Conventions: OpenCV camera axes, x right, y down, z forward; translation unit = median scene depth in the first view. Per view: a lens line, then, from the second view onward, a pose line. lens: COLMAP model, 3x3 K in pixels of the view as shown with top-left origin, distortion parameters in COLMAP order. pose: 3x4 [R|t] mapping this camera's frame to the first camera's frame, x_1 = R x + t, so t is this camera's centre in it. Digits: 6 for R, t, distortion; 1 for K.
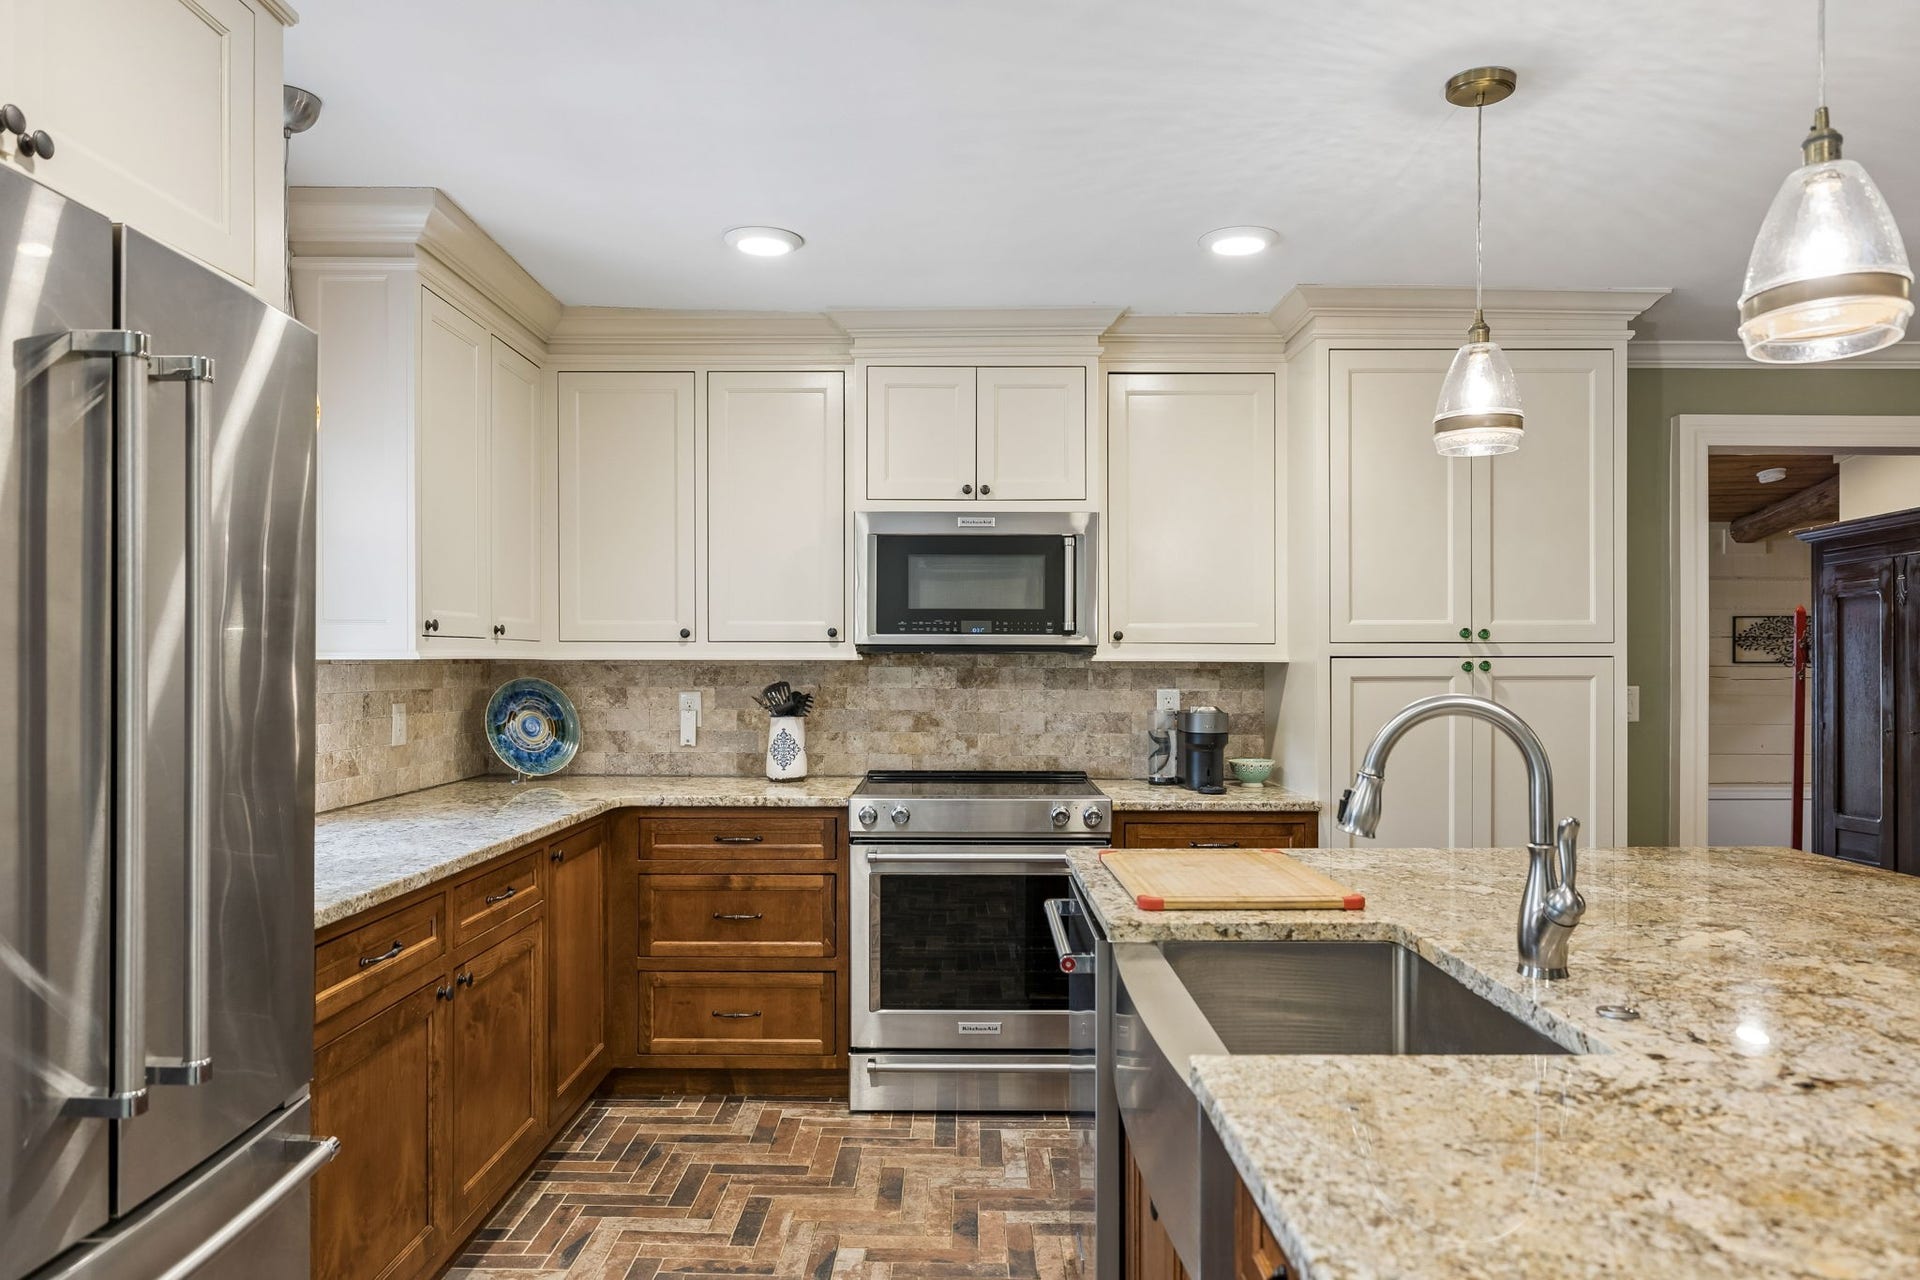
lens RADIAL K [[1229.2, 0, 958.2], [0, 1229.2, 668.1], [0, 0, 1]] dist [-0.000650, -0.003043]
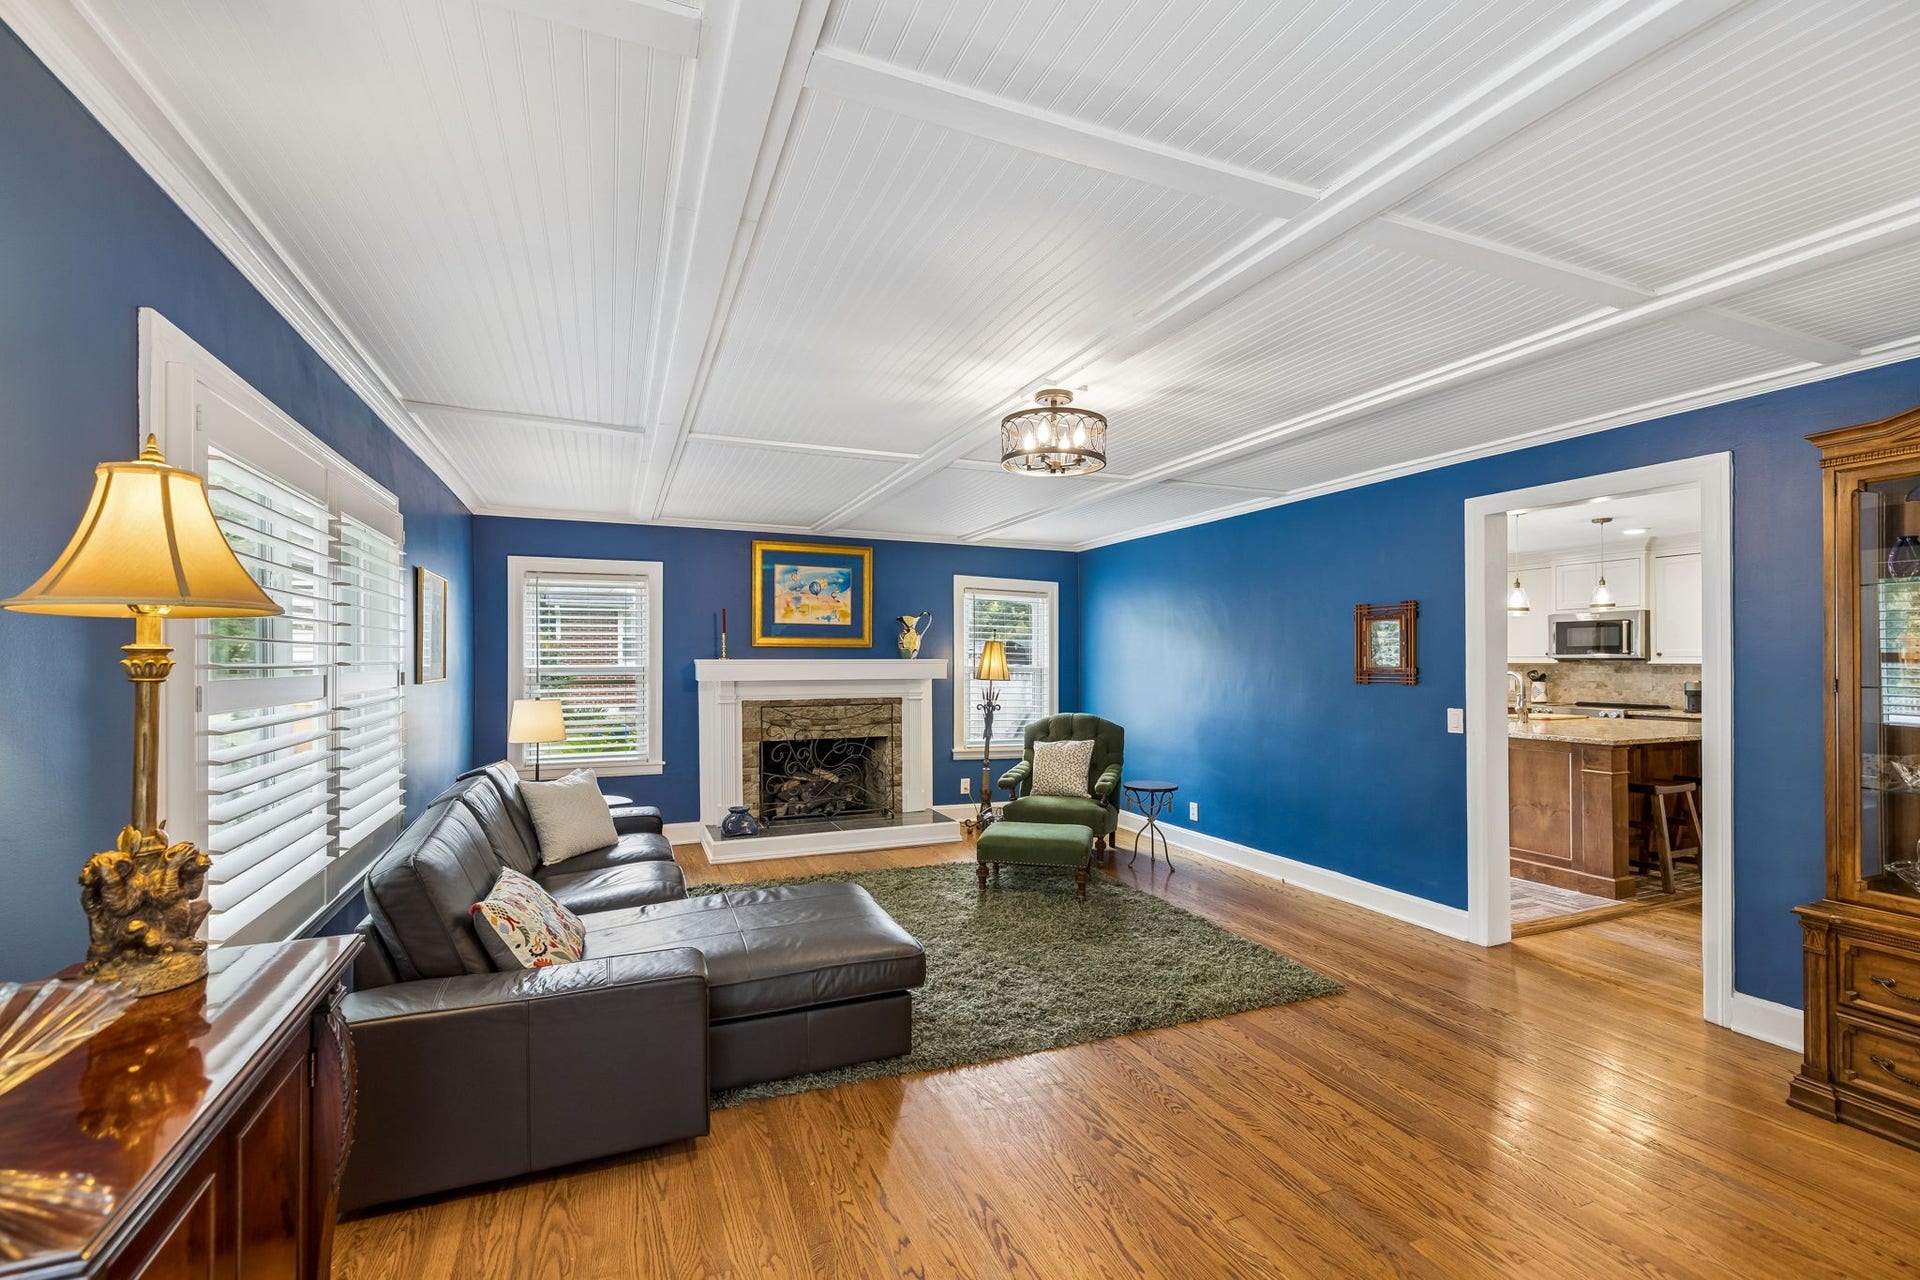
lens RADIAL K [[842.0, 0, 962.1], [0, 842.0, 649.6], [0, 0, 1]] dist [0.013729, -0.001079]
pose [[0.393233, -0.014190, -0.919329, 1.337878], [0.000731, 0.999885, -0.015121, -0.010031], [0.919438, 0.005274, 0.393199, -1.224315]]
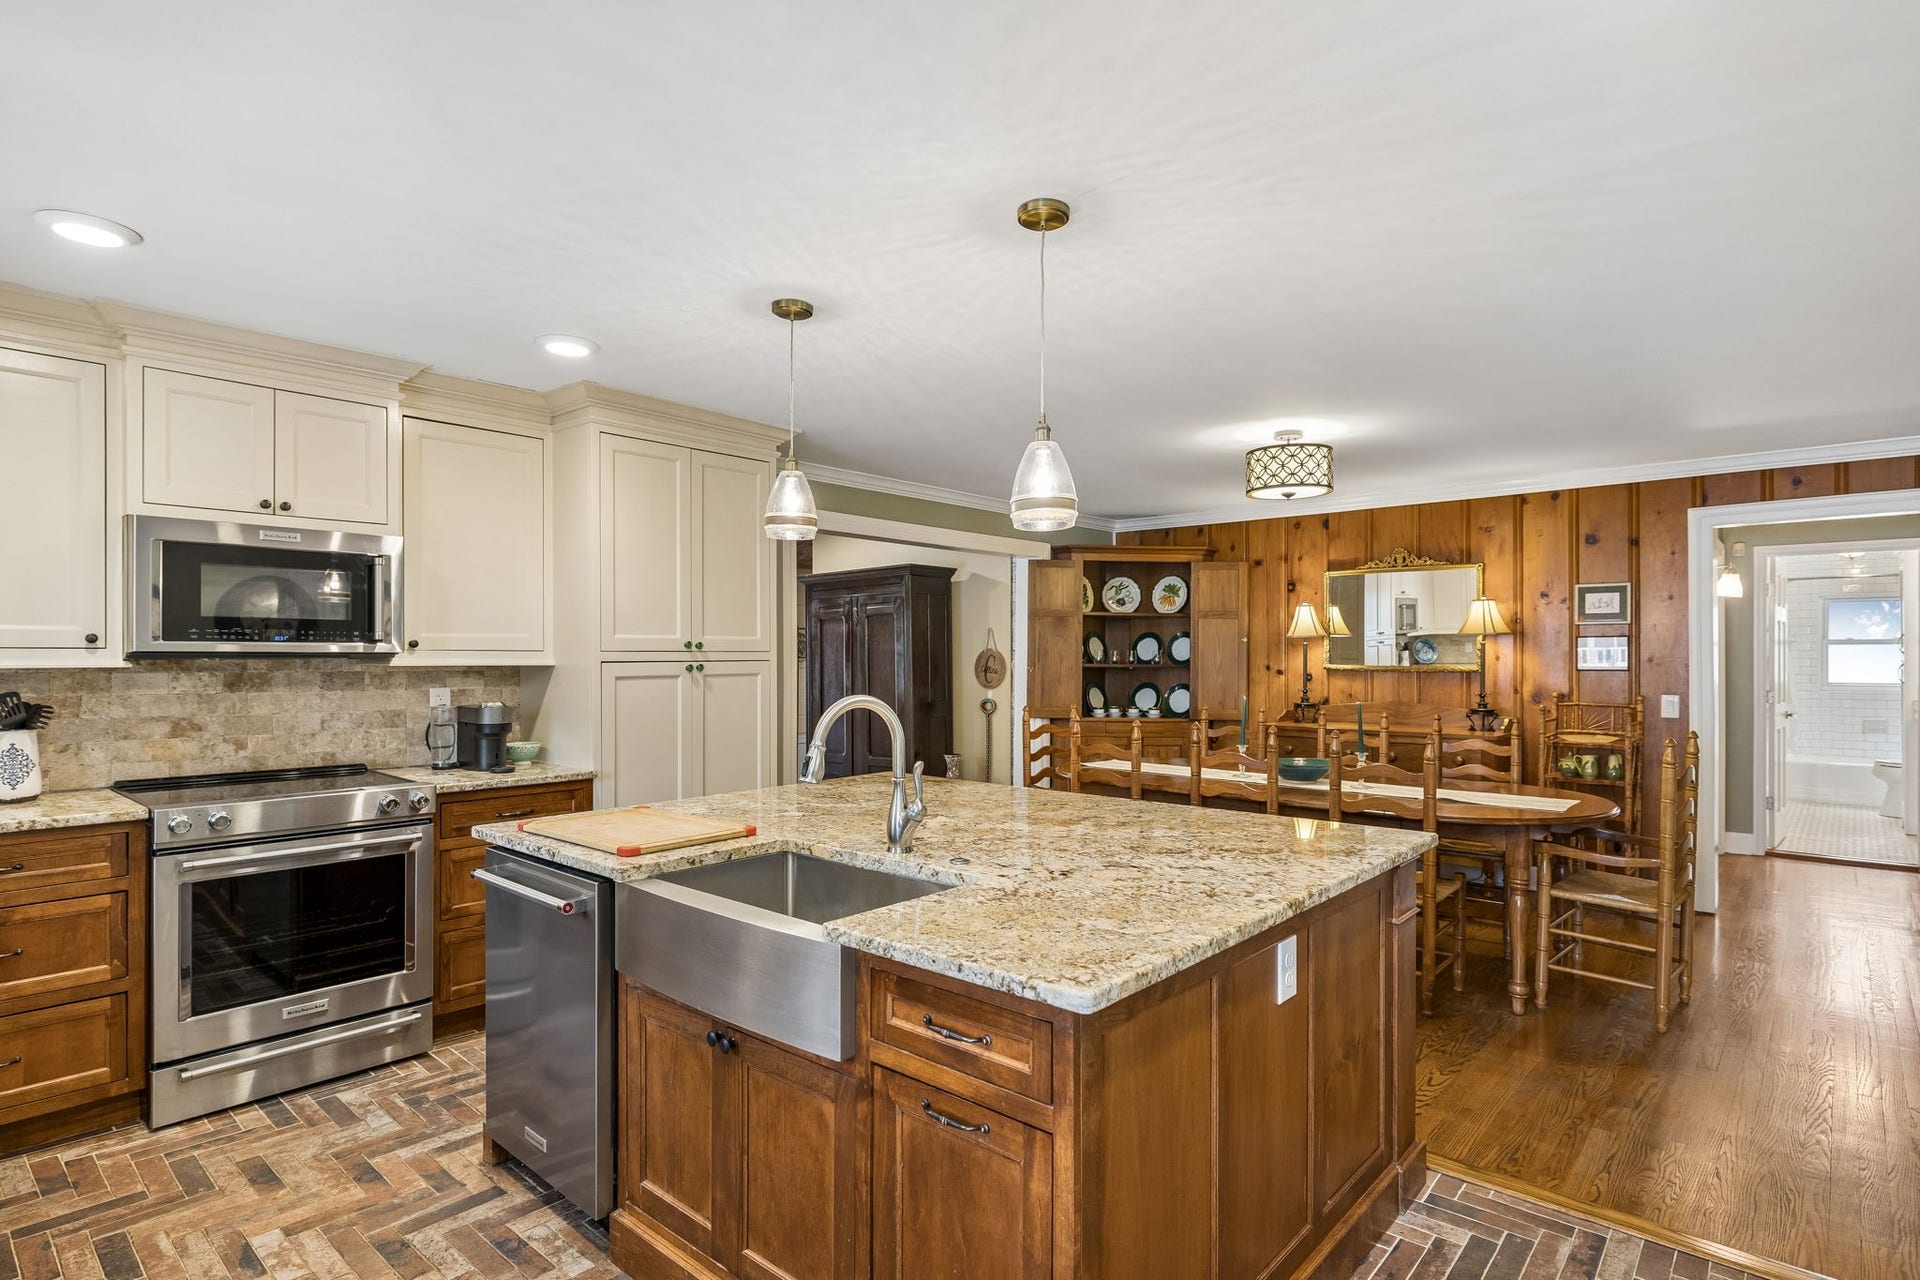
lens RADIAL K [[993.7, 0, 958.3], [0, 993.7, 652.4], [0, 0, 1]] dist [-0.002471, 0.001027]
pose [[0.658786, 0.000578, 0.752330, -0.255083], [0.002066, 0.999995, -0.002577, -0.016096], [-0.752327, 0.003252, 0.658782, -0.004960]]
